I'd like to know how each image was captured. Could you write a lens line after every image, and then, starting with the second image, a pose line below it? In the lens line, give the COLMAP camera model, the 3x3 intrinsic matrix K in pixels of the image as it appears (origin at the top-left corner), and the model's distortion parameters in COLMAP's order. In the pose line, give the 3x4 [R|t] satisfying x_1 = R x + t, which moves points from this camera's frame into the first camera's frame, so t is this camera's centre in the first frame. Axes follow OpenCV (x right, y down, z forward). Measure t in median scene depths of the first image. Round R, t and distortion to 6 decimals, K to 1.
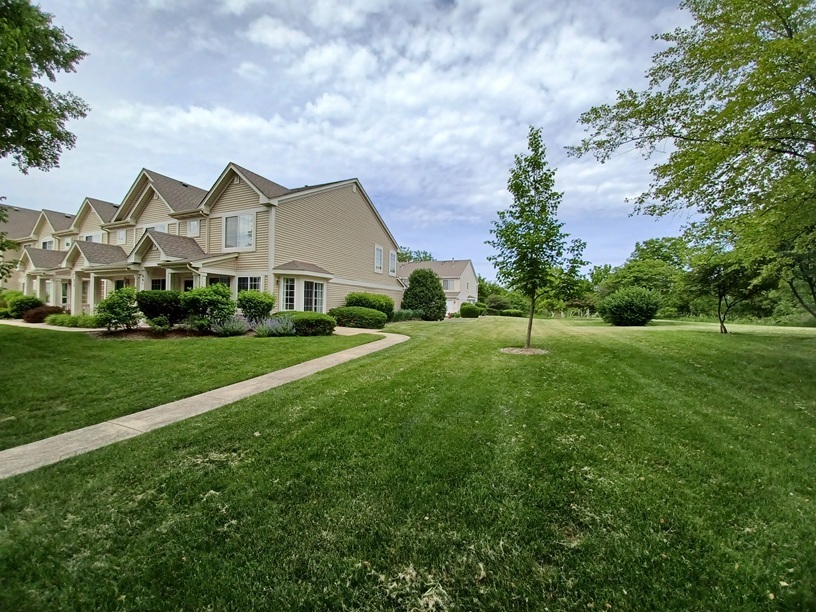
lens RADIAL K [[325.9, 0, 406.3], [0, 325.9, 303.4], [0, 0, 1]] dist [0.015517, -0.015249]
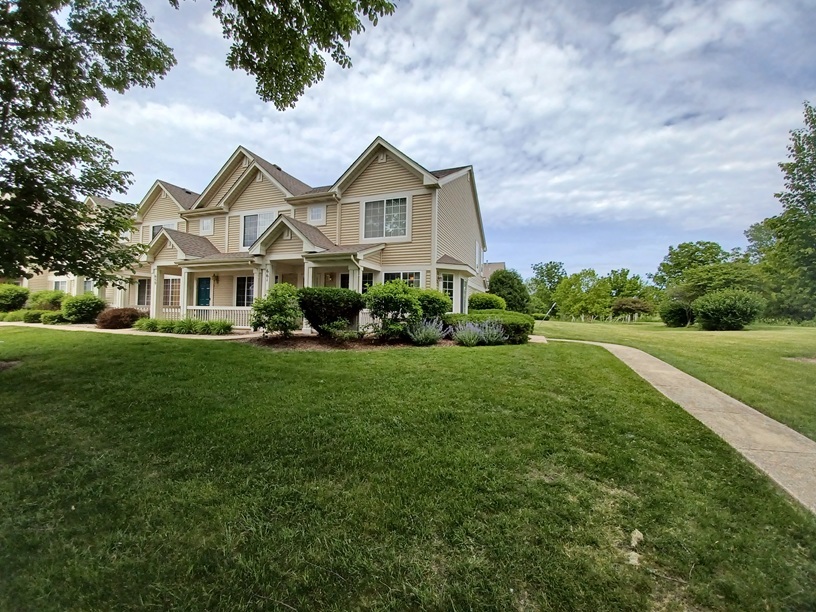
lens RADIAL K [[327.9, 0, 408.8], [0, 327.9, 295.0], [0, 0, 1]] dist [0.017605, -0.015056]
pose [[0.998861, 0.003239, 0.047601, -0.465854], [-0.001338, 0.999202, -0.039913, 0.008462], [-0.047692, 0.039804, 0.998069, 0.156373]]
